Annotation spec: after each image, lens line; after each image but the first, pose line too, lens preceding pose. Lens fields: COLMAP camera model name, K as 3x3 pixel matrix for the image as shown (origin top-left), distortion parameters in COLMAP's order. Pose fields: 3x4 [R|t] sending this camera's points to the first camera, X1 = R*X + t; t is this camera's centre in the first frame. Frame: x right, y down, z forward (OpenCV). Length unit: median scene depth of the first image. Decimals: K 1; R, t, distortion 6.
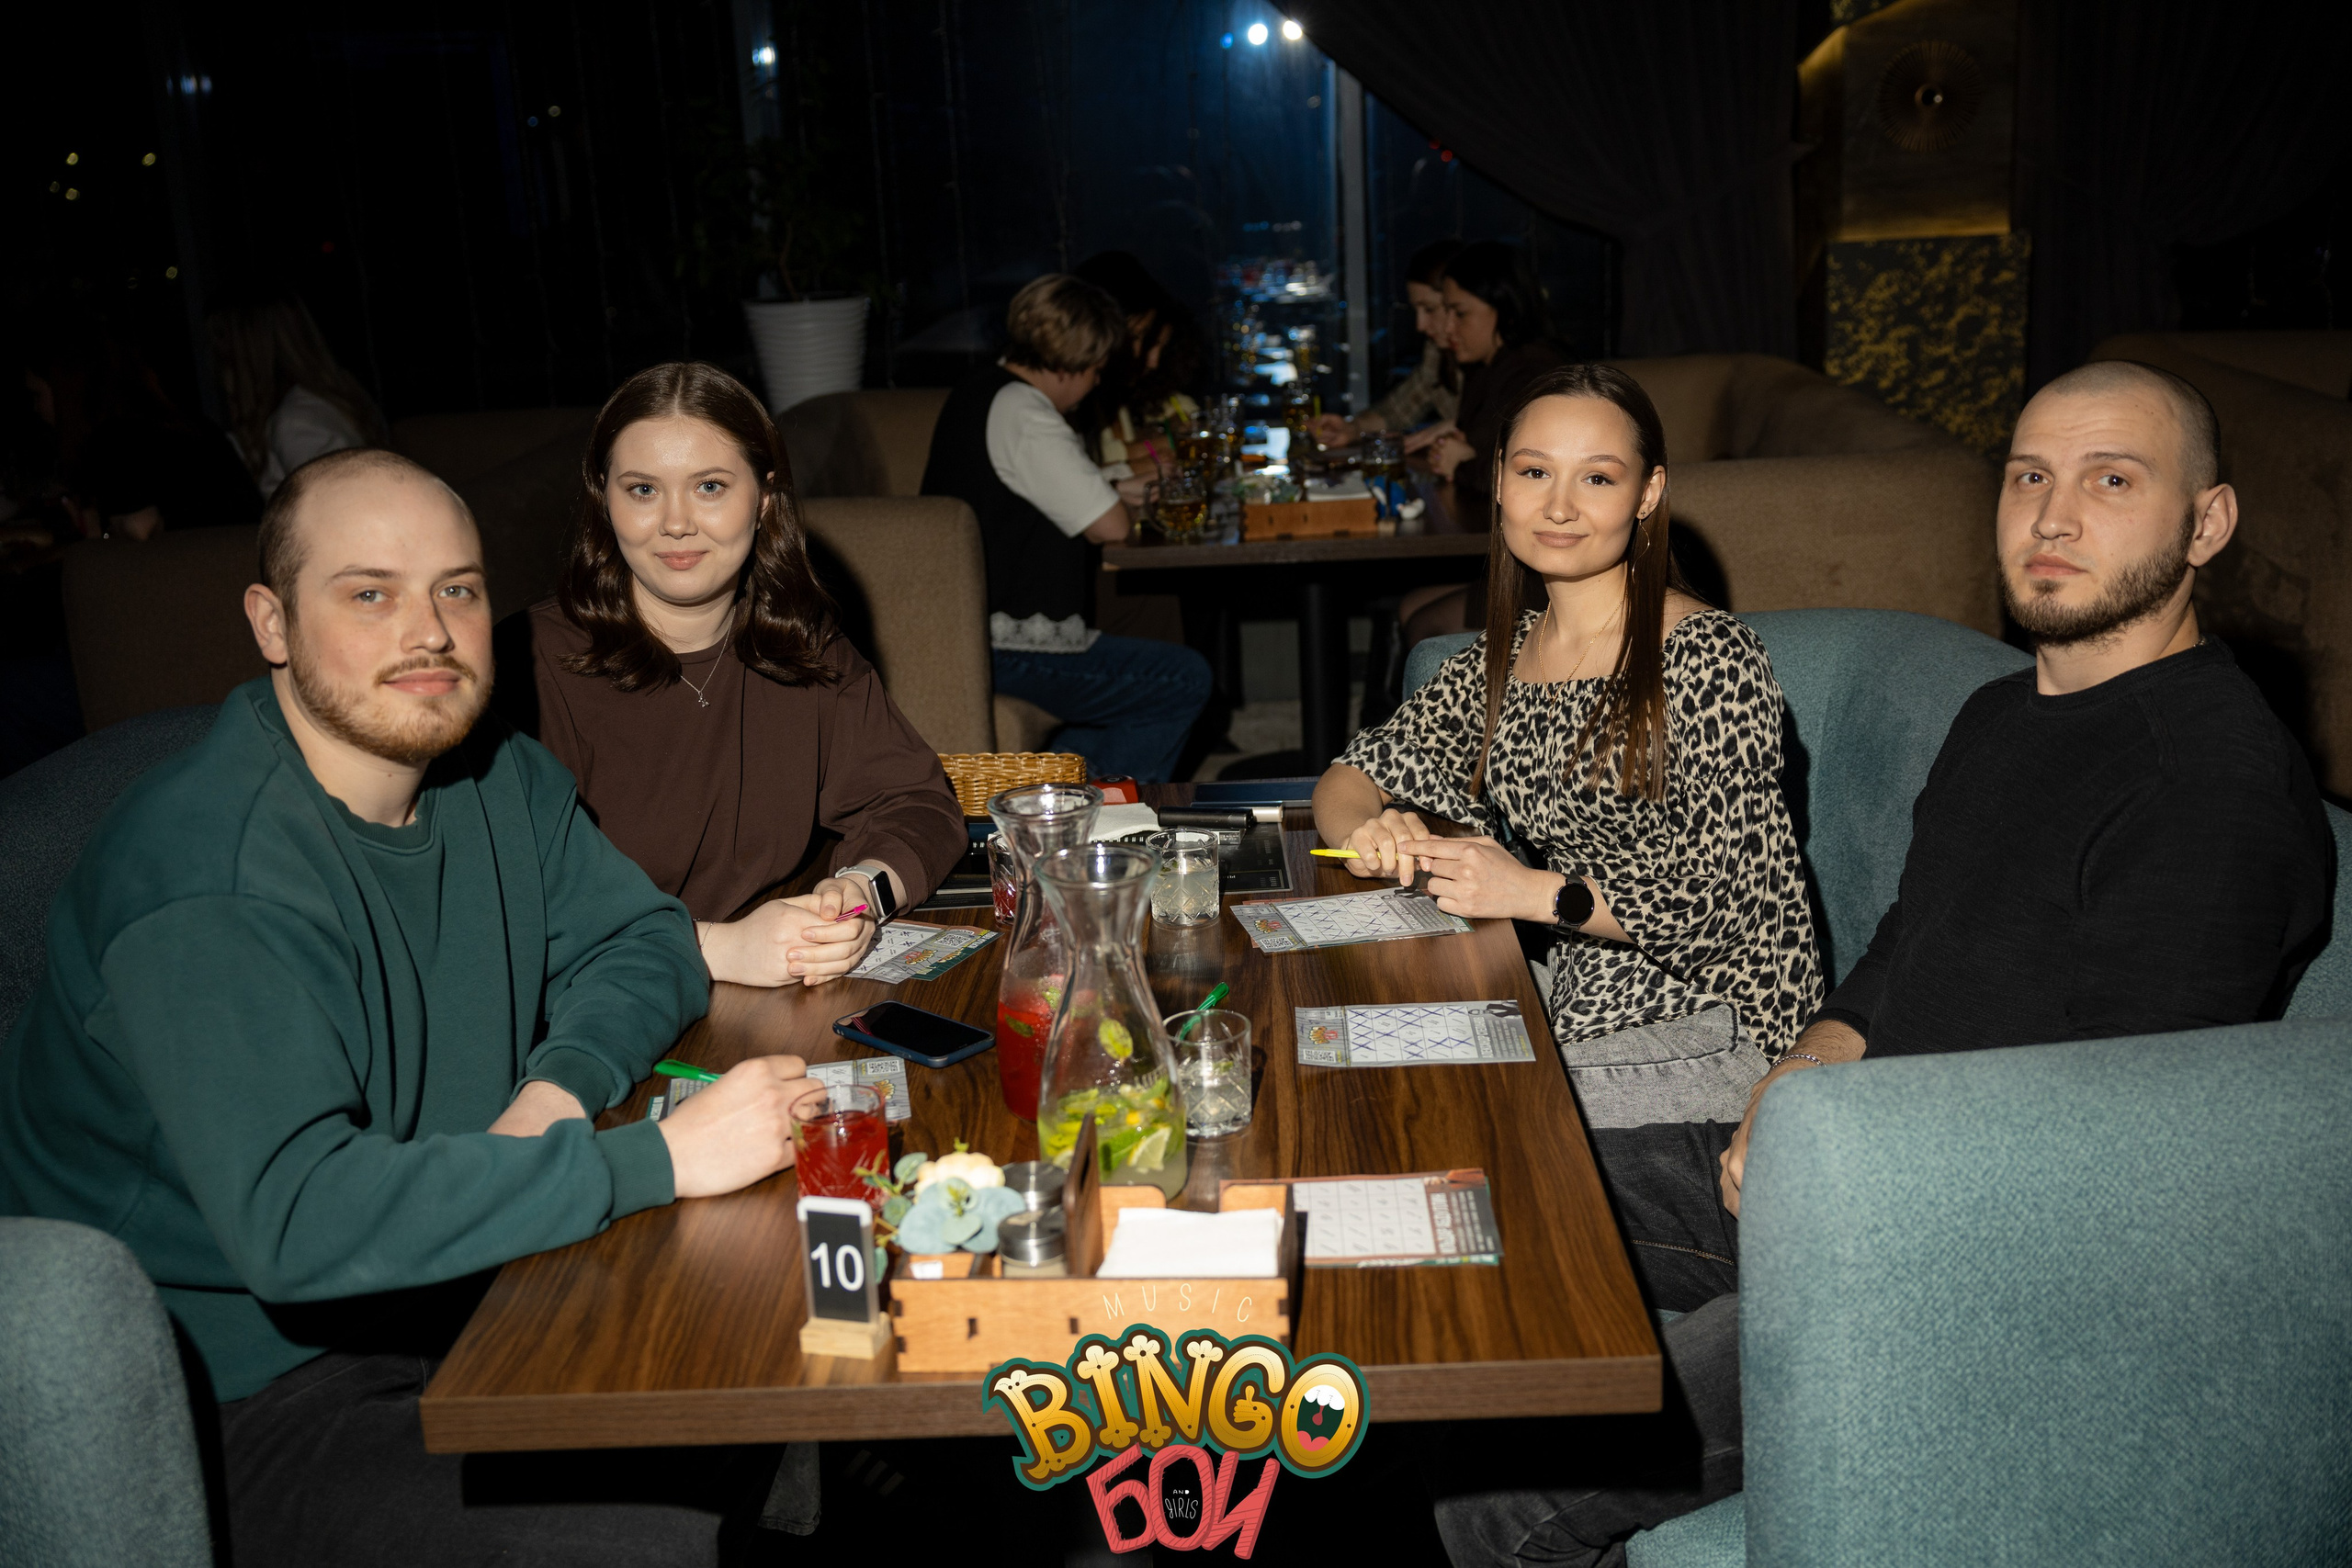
lens RADIAL K [[2325.2, 0, 1176.0], [0, 2325.2, 784.0], [0, 0, 1]] dist [0.007455, 0.008105]
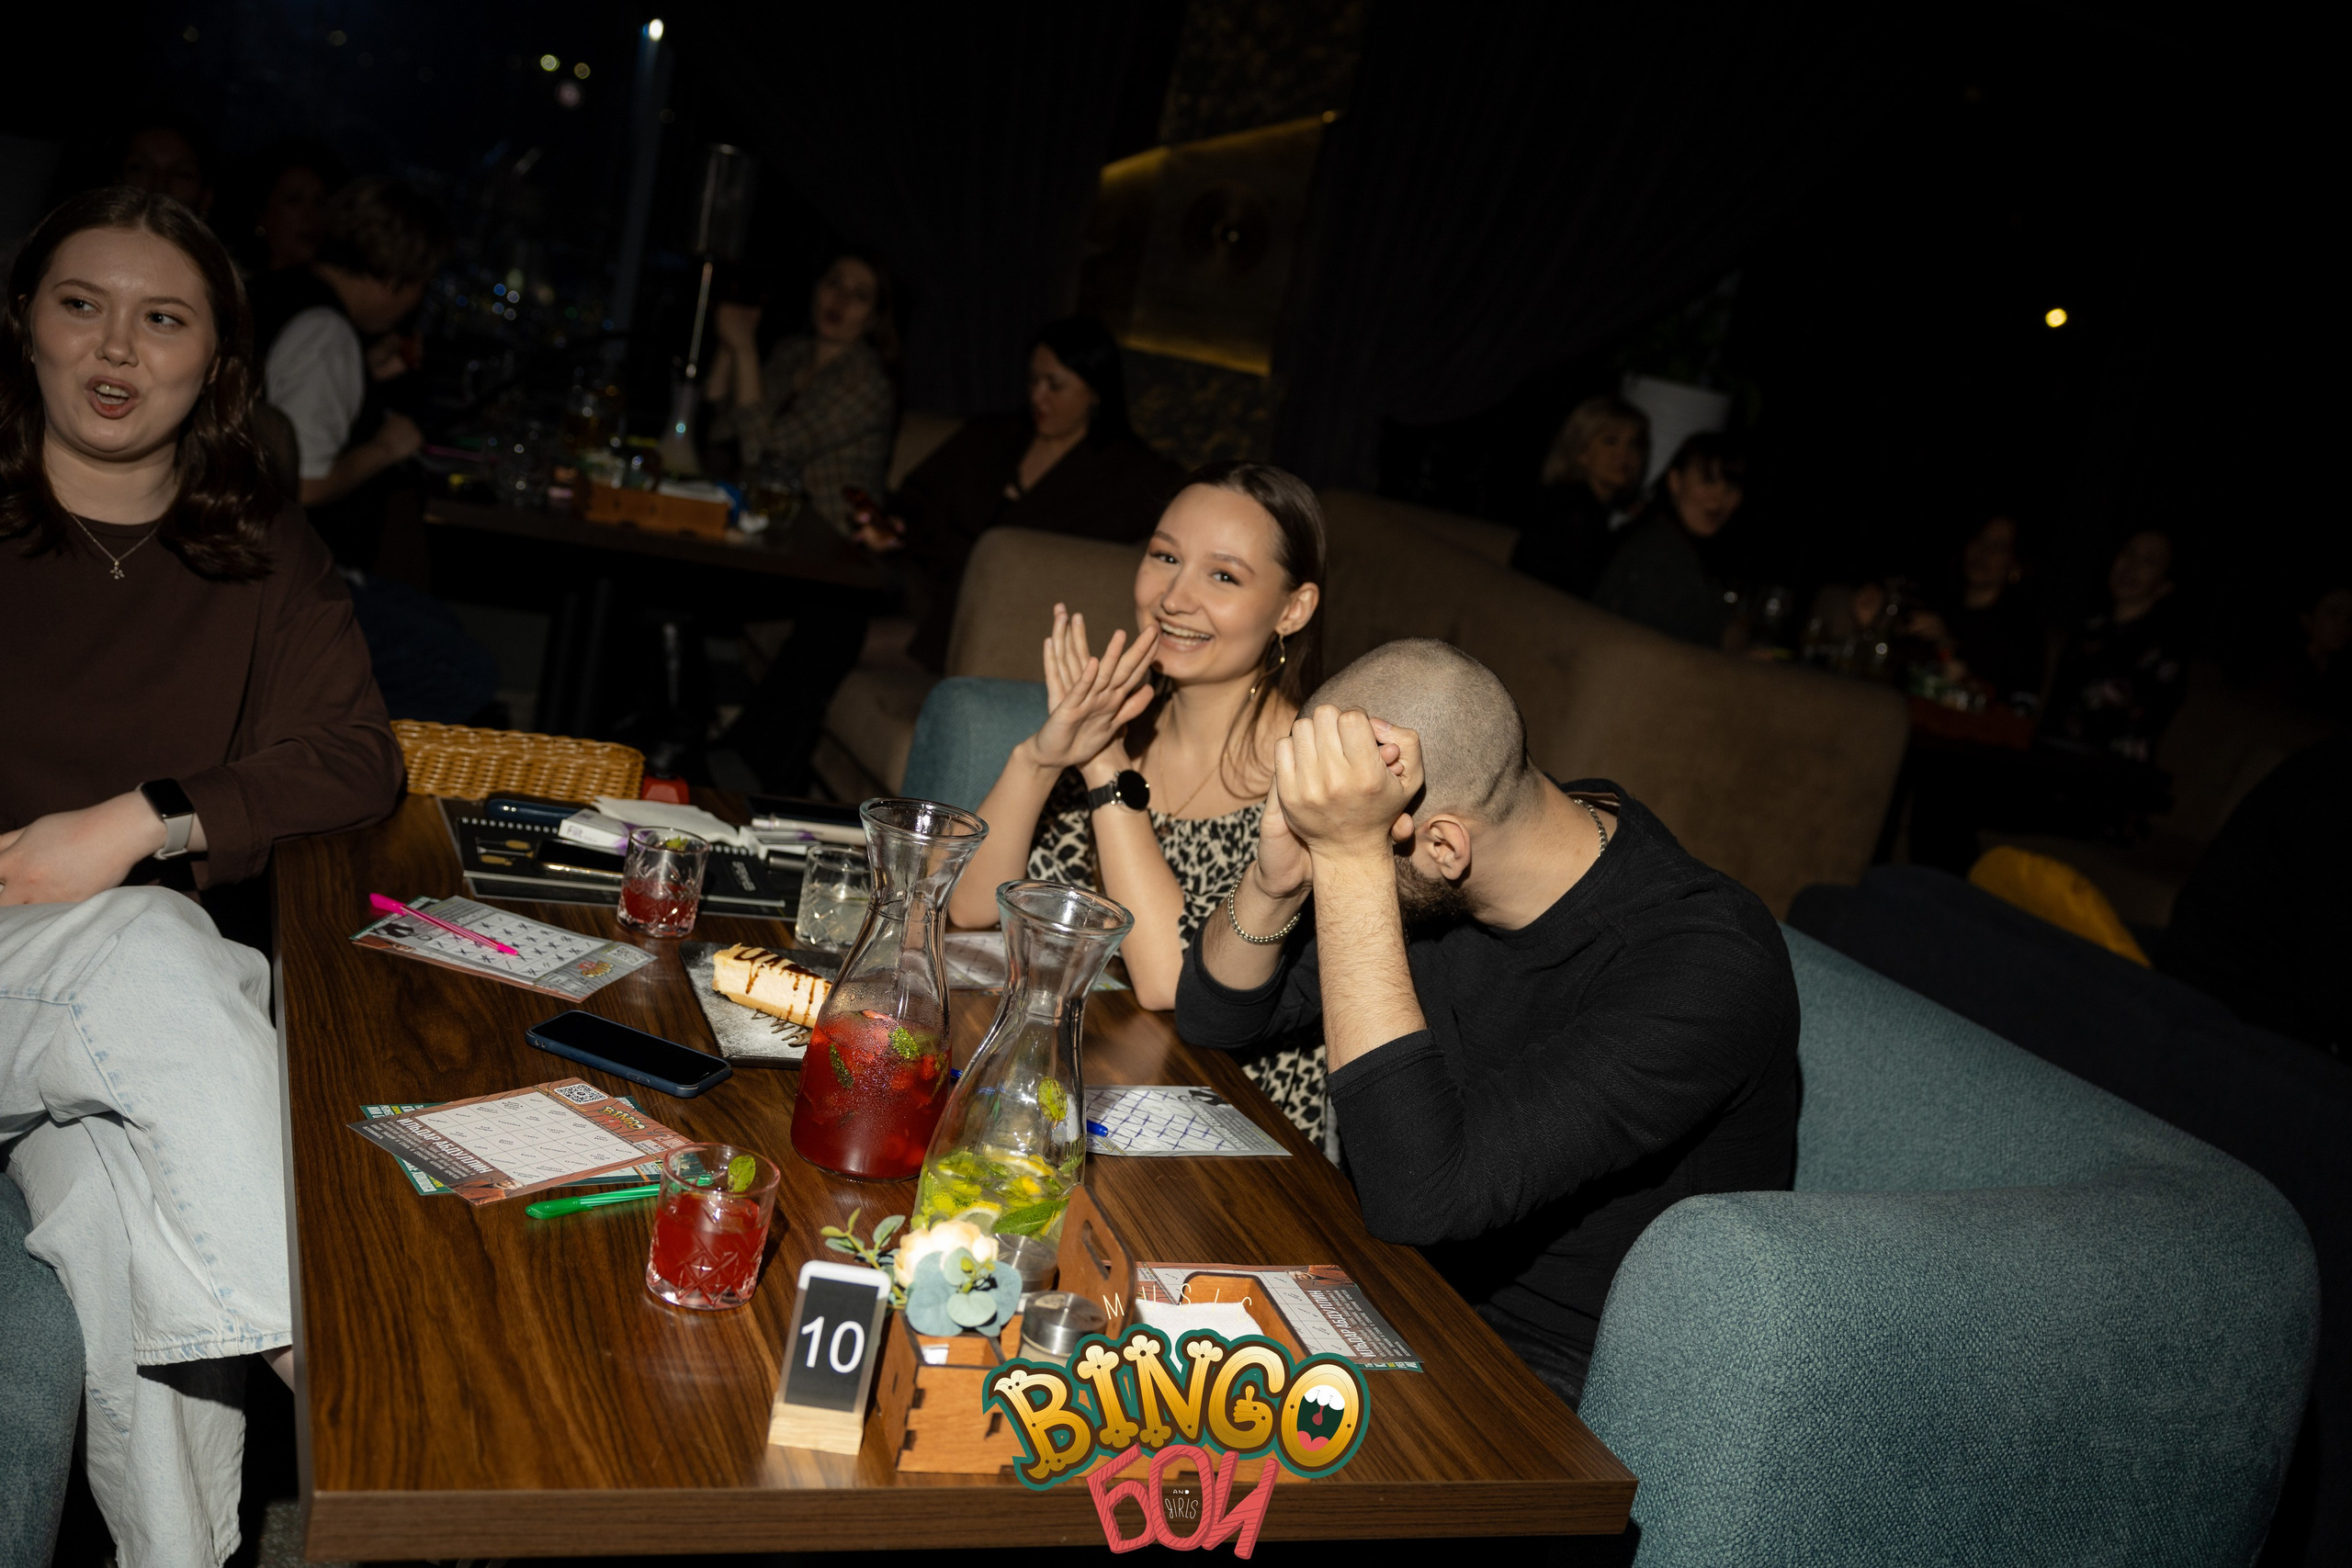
lens RADIAL K [[2325.2, 0, 1176.0], [0, 2325.2, 784.0], [0, 0, 1]] dist [0.007455, 0.008105]
pose [[0.886147, 0.154754, 0.436800, -0.437878], [-0.148817, 0.987698, -0.048023, 0.027164], [-0.438858, -0.022448, 0.898276, 0.185324]]
